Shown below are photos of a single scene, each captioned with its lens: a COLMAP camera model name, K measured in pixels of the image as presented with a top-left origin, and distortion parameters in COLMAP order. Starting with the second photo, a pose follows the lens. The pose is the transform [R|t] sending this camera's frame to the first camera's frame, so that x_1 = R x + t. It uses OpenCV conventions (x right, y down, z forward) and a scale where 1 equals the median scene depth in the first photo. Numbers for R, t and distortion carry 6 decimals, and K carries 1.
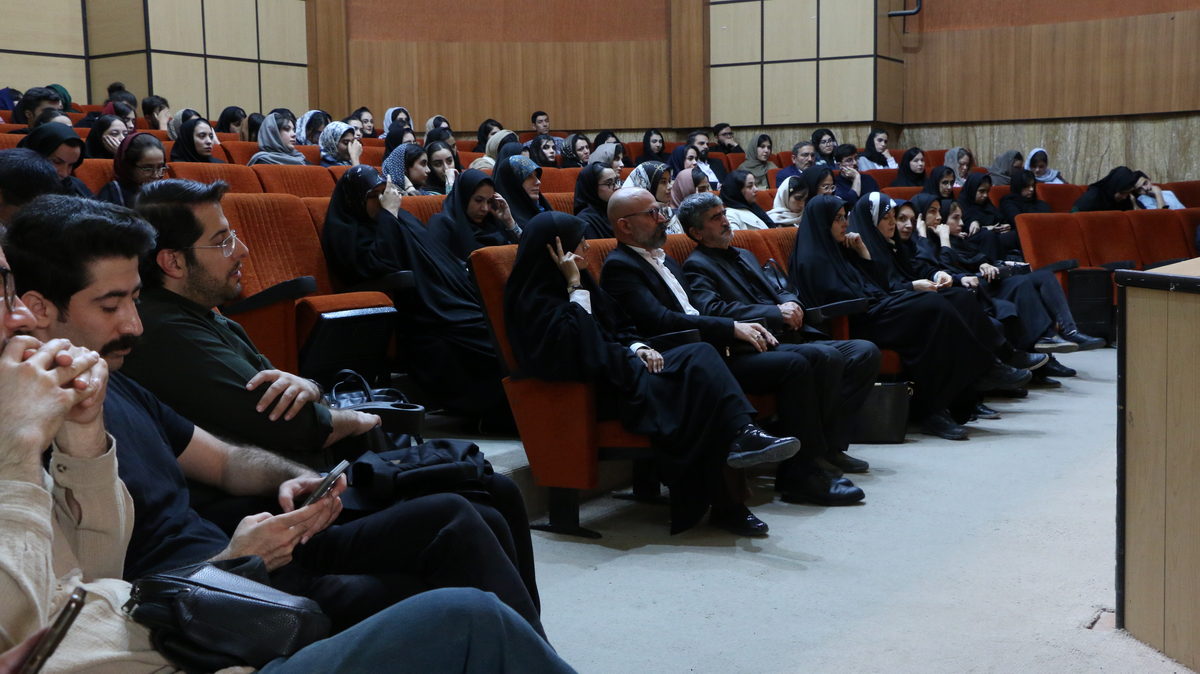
lens RADIAL K [[1437.8, 0, 600.0], [0, 1437.8, 337.0], [0, 0, 1]] dist [-0.058396, 0.459632]
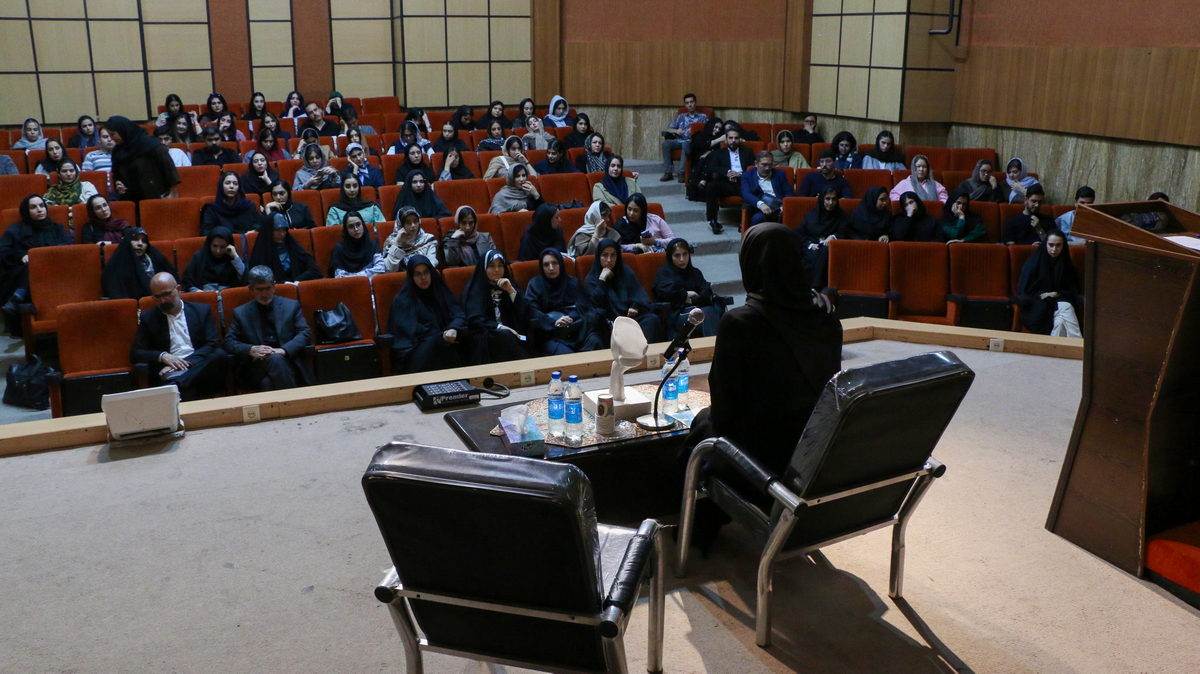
lens RADIAL K [[1027.2, 0, 600.4], [0, 1027.2, 318.3], [0, 0, 1]] dist [-0.171495, 0.188986]
pose [[0.831317, 0.163251, -0.531283, 0.446209], [-0.067841, 0.978547, 0.194533, -0.132703], [0.551643, -0.125676, 0.824558, 0.128270]]
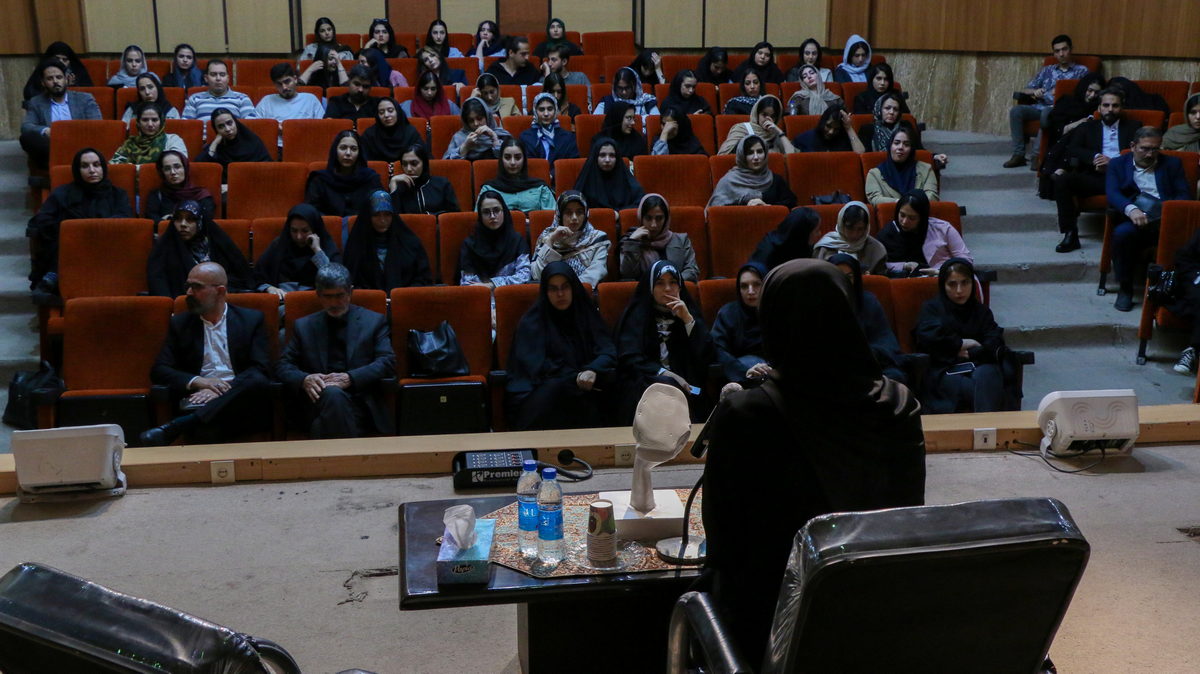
lens RADIAL K [[1437.8, 0, 600.0], [0, 1437.8, 337.0], [0, 0, 1]] dist [-0.058396, 0.459632]
pose [[0.648404, 0.214844, -0.730352, 0.478291], [-0.085248, 0.973810, 0.210779, -0.140033], [0.756508, -0.074409, 0.649737, 0.179900]]
